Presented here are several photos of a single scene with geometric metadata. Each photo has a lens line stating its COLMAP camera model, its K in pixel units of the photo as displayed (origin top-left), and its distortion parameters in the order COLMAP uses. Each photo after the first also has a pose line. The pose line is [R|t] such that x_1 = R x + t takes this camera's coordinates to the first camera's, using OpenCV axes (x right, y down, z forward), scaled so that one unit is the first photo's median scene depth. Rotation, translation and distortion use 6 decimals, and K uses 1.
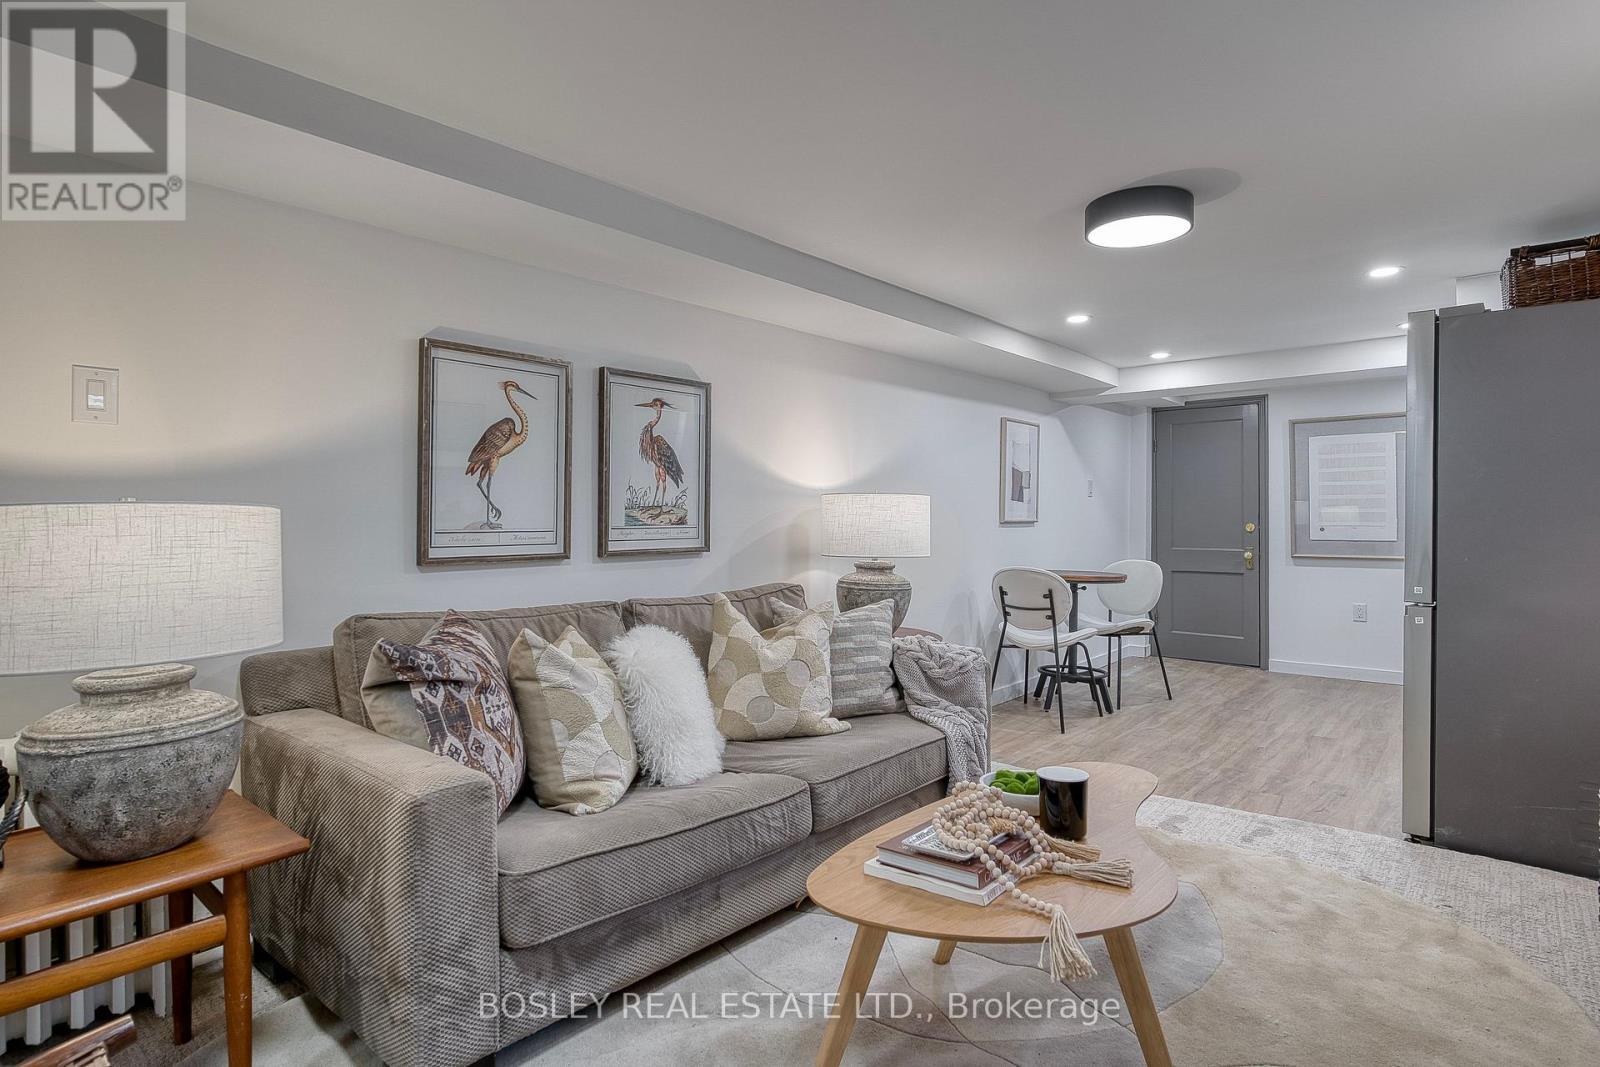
lens RADIAL K [[807.2, 0, 796.8], [0, 807.2, 536.1], [0, 0, 1]] dist [-0.019573, 0.010544]
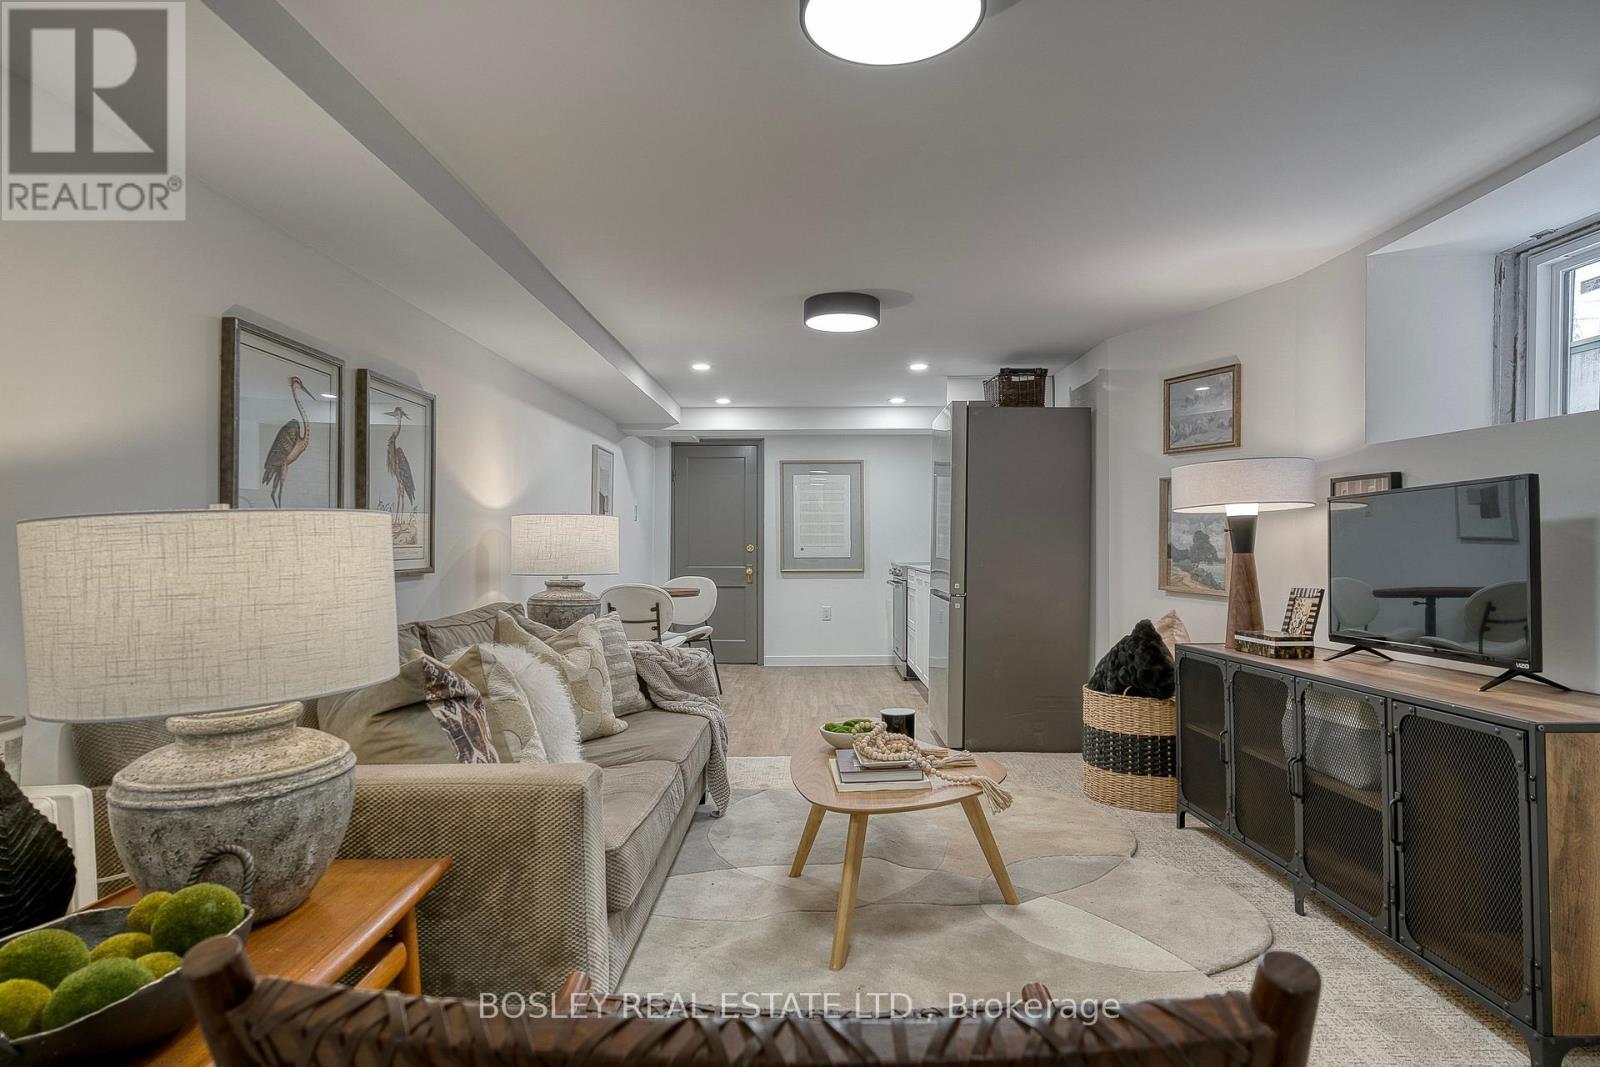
lens RADIAL K [[830.0, 0, 797.0], [0, 830.0, 578.5], [0, 0, 1]] dist [-0.001689, 0.000237]
pose [[0.779068, -0.028493, 0.626292, -0.509915], [0.015273, 0.999533, 0.026474, 0.009206], [-0.626754, -0.011059, 0.779139, -0.036073]]
